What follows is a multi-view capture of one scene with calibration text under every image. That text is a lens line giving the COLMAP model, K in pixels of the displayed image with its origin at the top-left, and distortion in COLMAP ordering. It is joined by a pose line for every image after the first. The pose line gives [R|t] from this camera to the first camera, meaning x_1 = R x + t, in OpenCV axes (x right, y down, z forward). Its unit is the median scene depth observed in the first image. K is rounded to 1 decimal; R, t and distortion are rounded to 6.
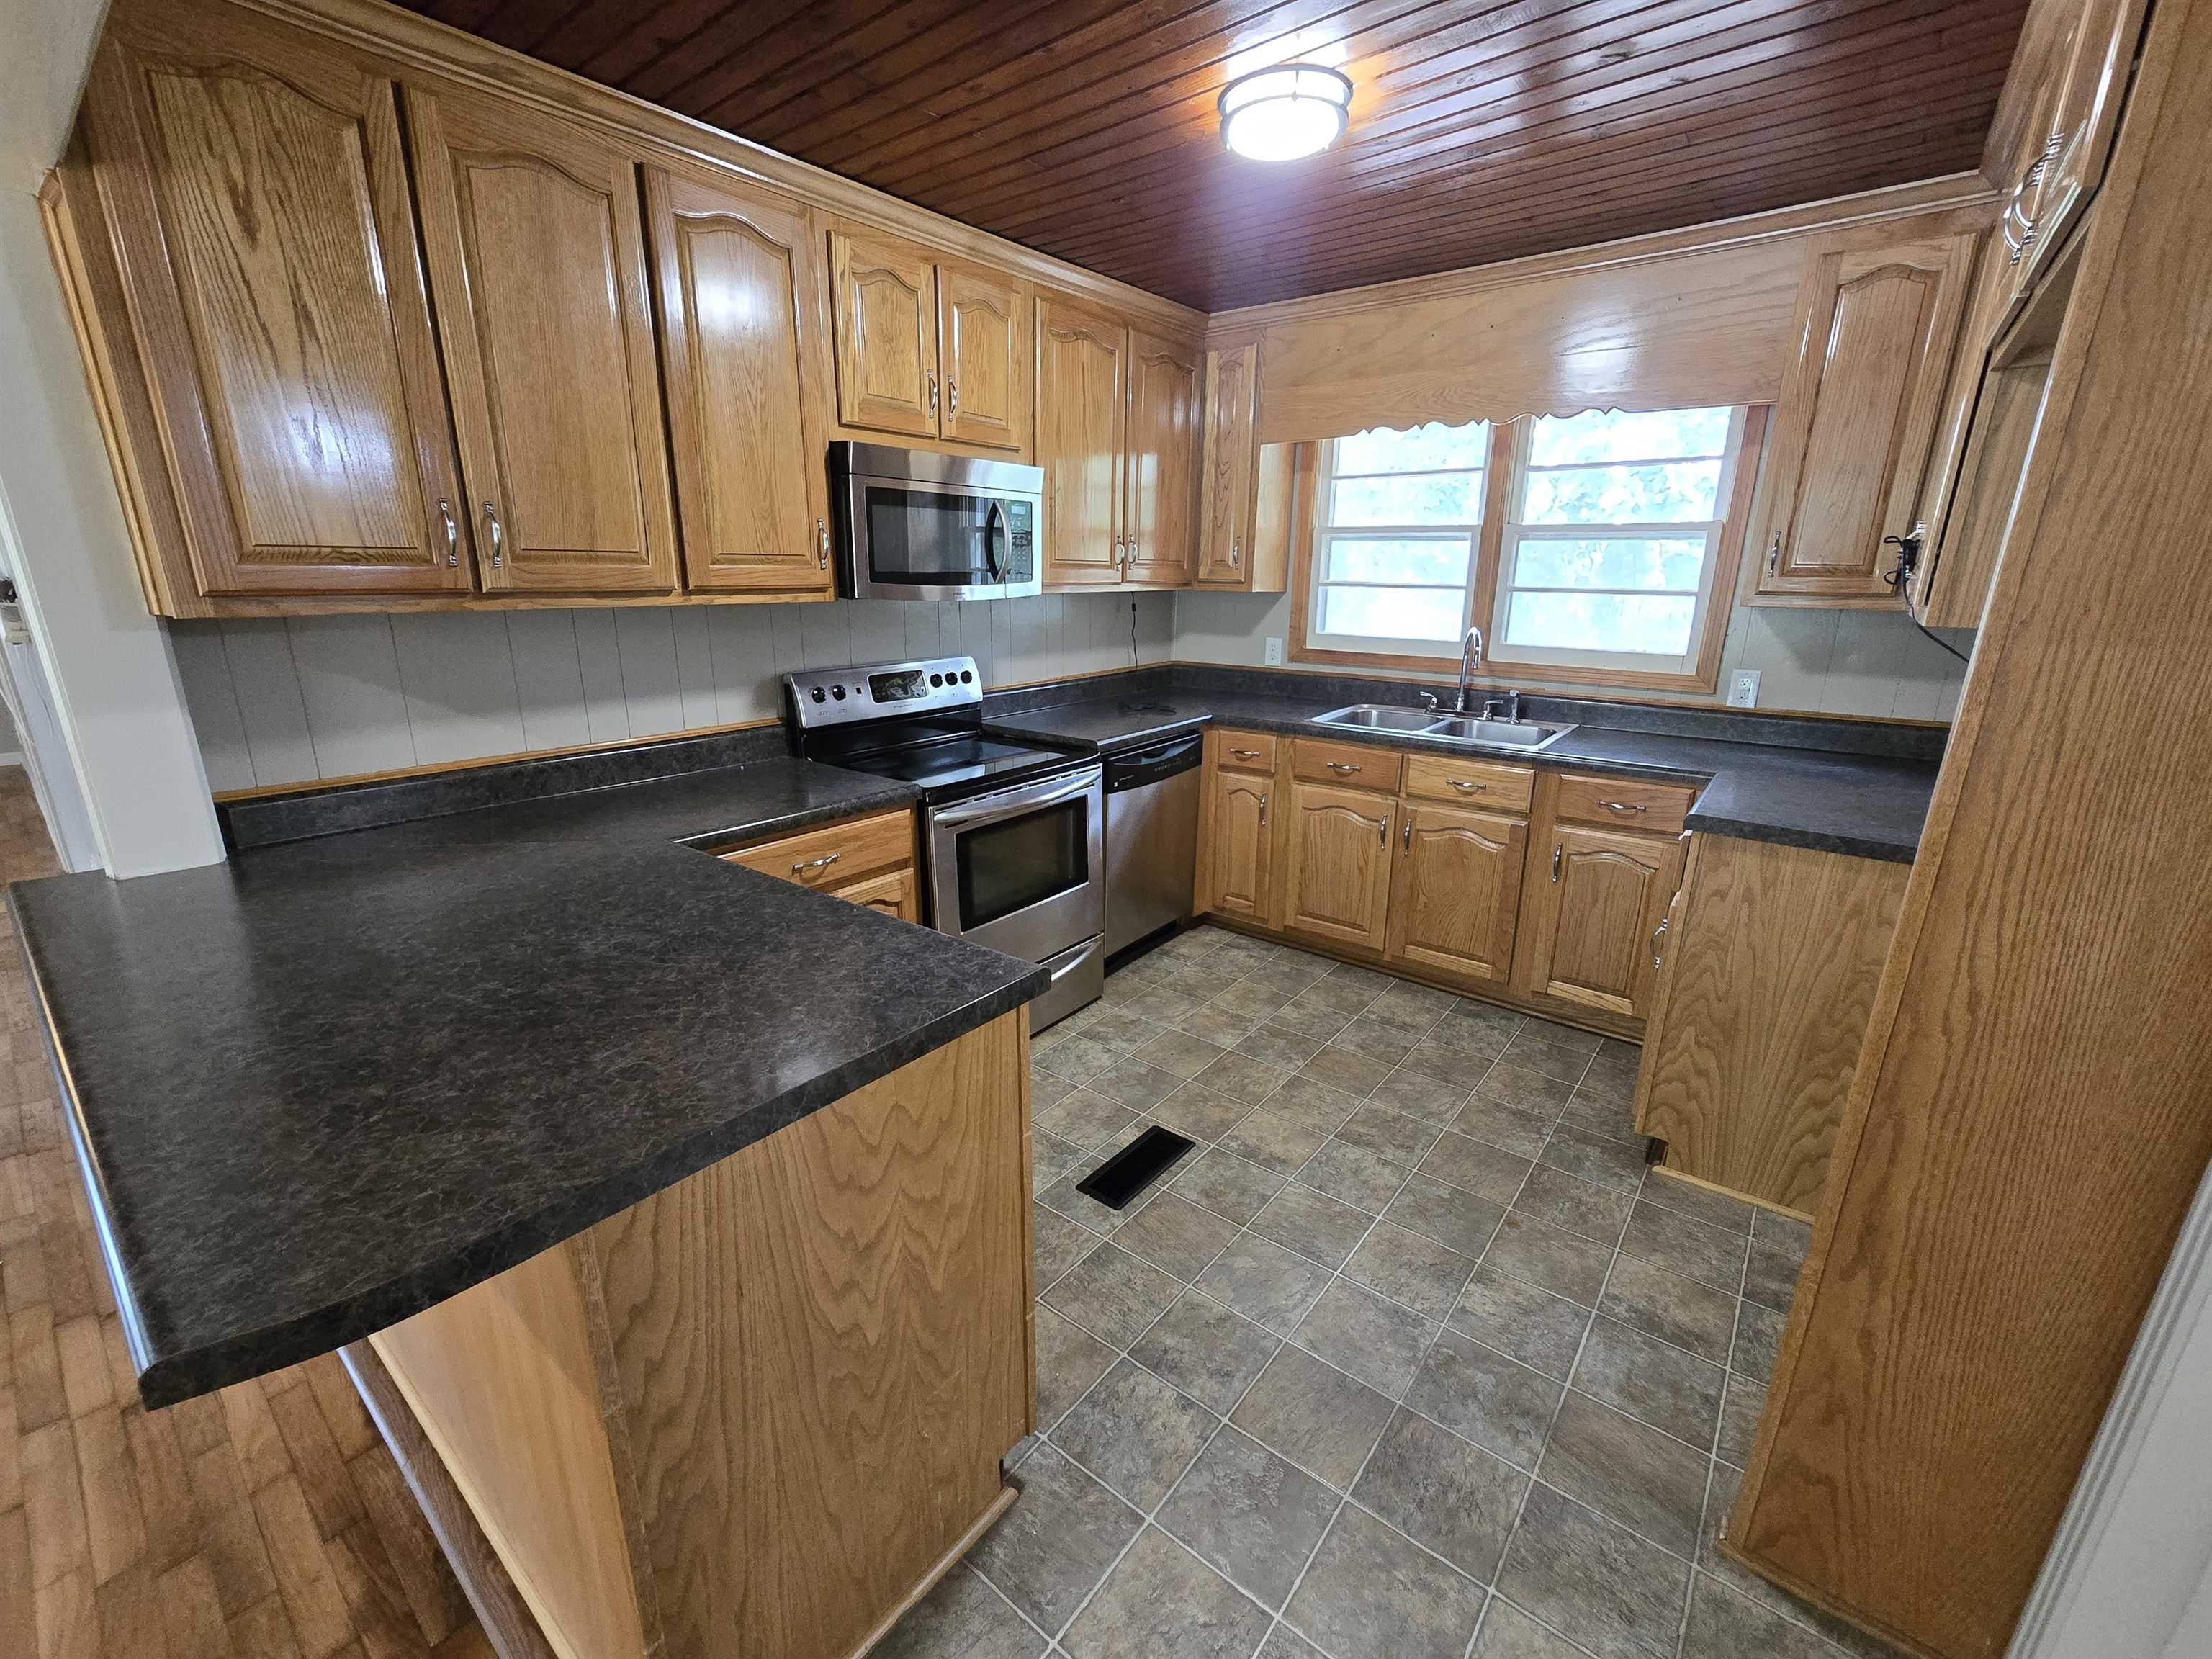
lens RADIAL K [[908.9, 0, 1099.8], [0, 908.9, 823.7], [0, 0, 1]] dist [-0.008838, 0.002836]
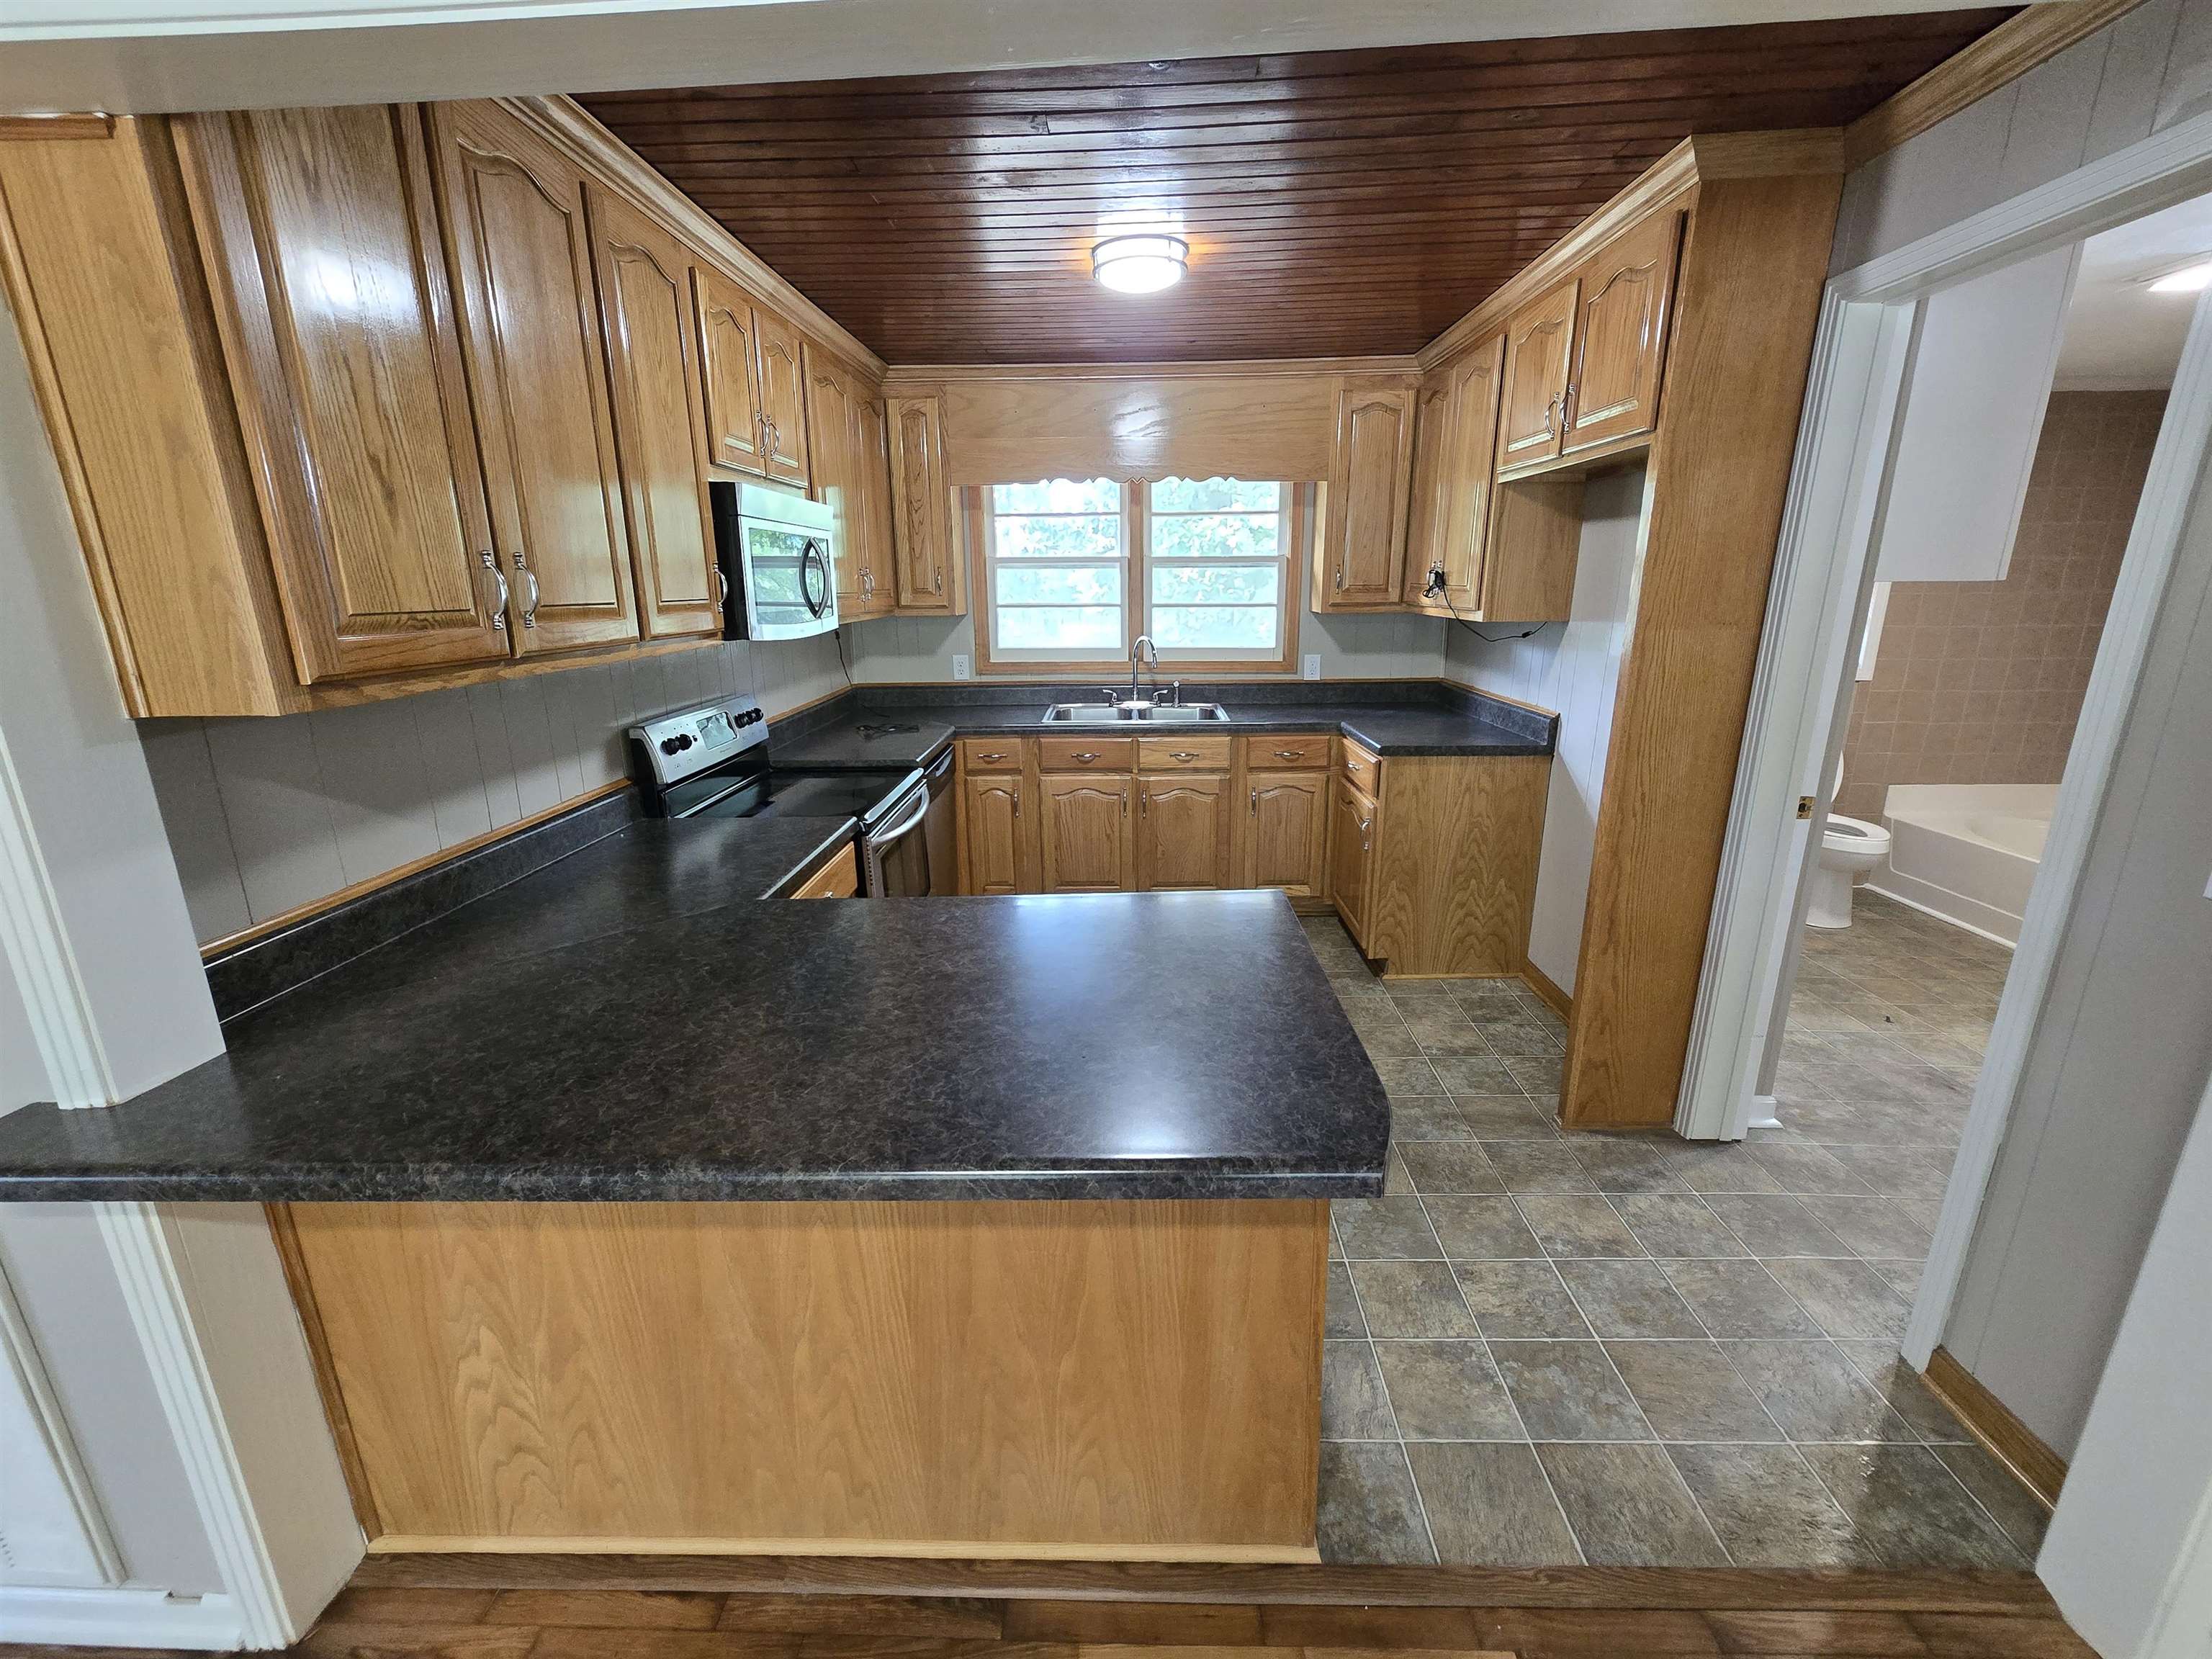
lens RADIAL K [[908.9, 0, 1100.5], [0, 908.9, 823.0], [0, 0, 1]] dist [-0.008838, 0.002836]
pose [[0.799619, -0.171746, 0.575424, -0.479327], [0.180016, 0.982717, 0.043158, -0.024734], [-0.572891, 0.069076, 0.816716, -0.002306]]
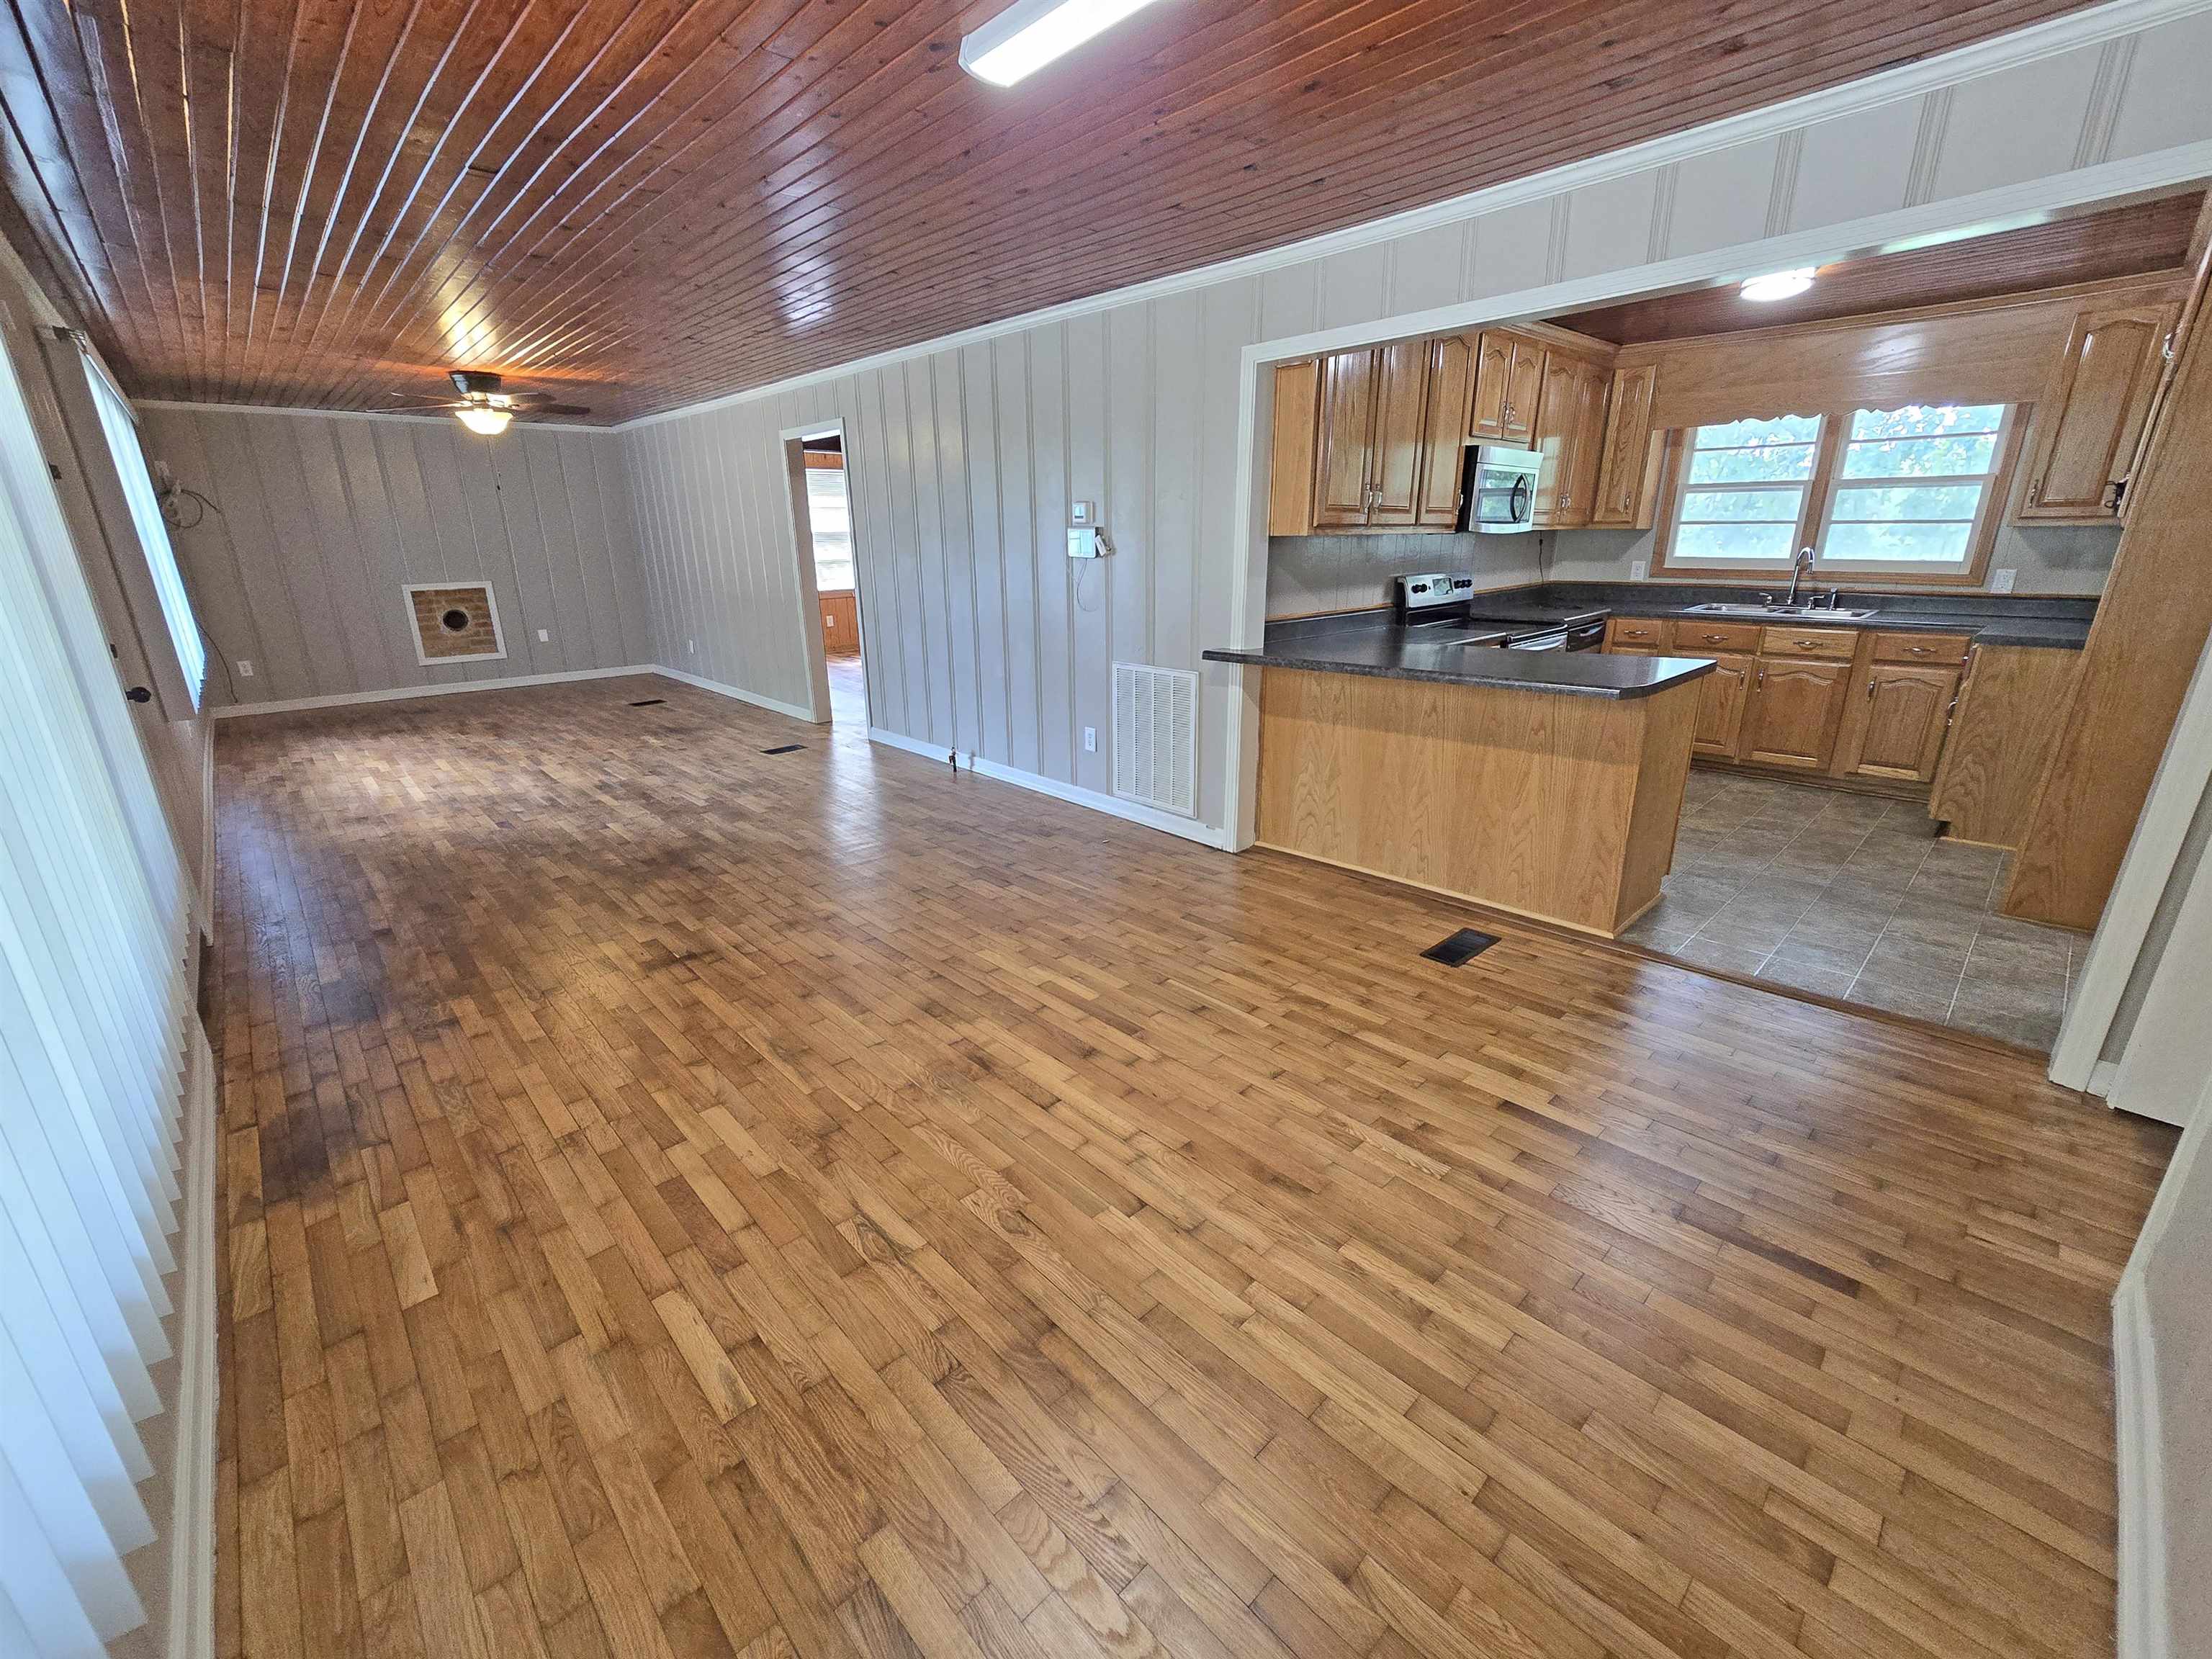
lens RADIAL K [[908.9, 0, 1093.5], [0, 908.9, 826.7], [0, 0, 1]] dist [-0.008838, 0.002836]
pose [[0.990258, 0.023136, -0.137310, -0.643140], [-0.017643, 0.999000, 0.041089, 0.244823], [0.138123, -0.038266, 0.989676, -0.804087]]
